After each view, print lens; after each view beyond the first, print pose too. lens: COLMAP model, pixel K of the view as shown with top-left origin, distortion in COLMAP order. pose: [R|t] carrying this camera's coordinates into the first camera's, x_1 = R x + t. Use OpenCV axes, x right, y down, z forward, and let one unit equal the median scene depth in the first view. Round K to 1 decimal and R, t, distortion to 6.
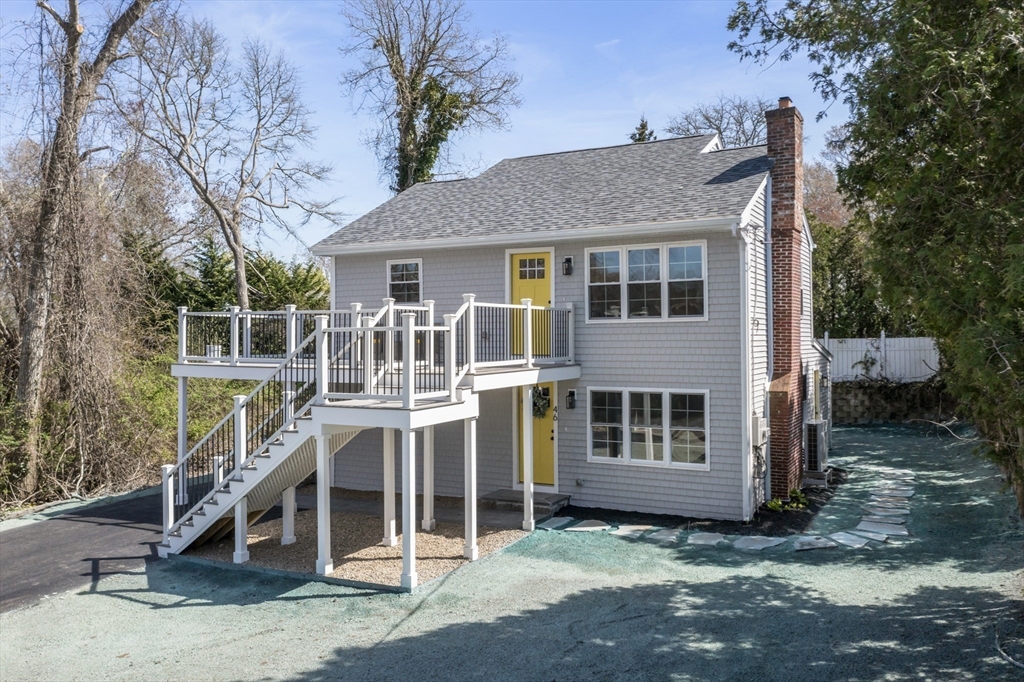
lens RADIAL K [[812.2, 0, 513.1], [0, 812.2, 341.2], [0, 0, 1]] dist [-0.027287, 0.013549]
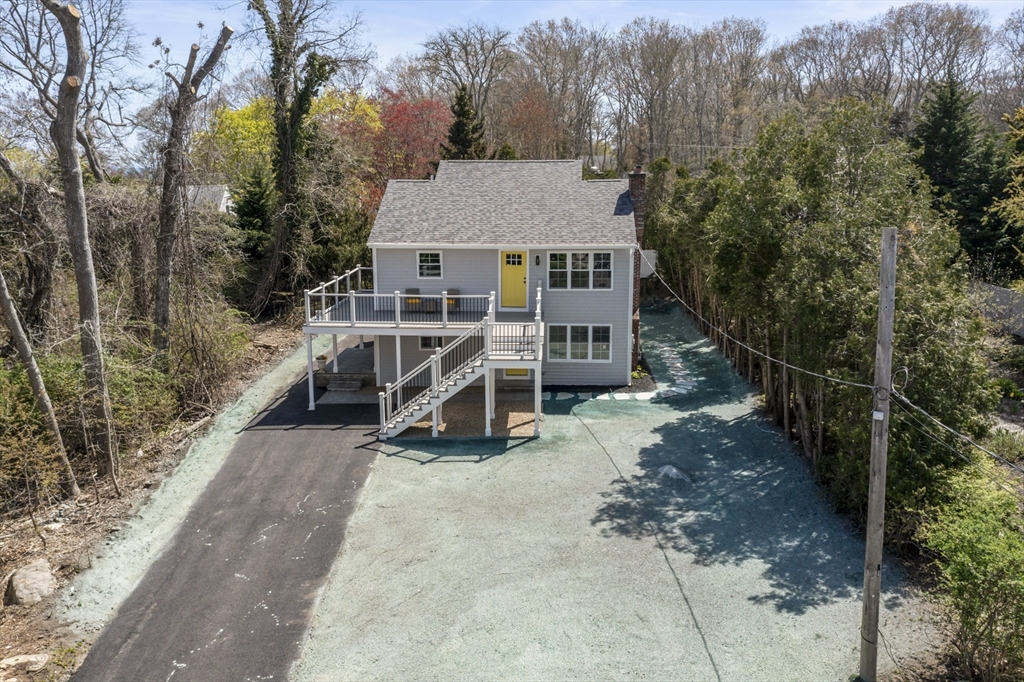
lens RADIAL K [[812.2, 0, 517.4], [0, 812.2, 342.1], [0, 0, 1]] dist [-0.027287, 0.013549]
pose [[0.906221, -0.088335, 0.413473, -0.797593], [-0.001084, 0.977443, 0.211198, -0.317492], [-0.422802, -0.191840, 0.885684, -0.691815]]
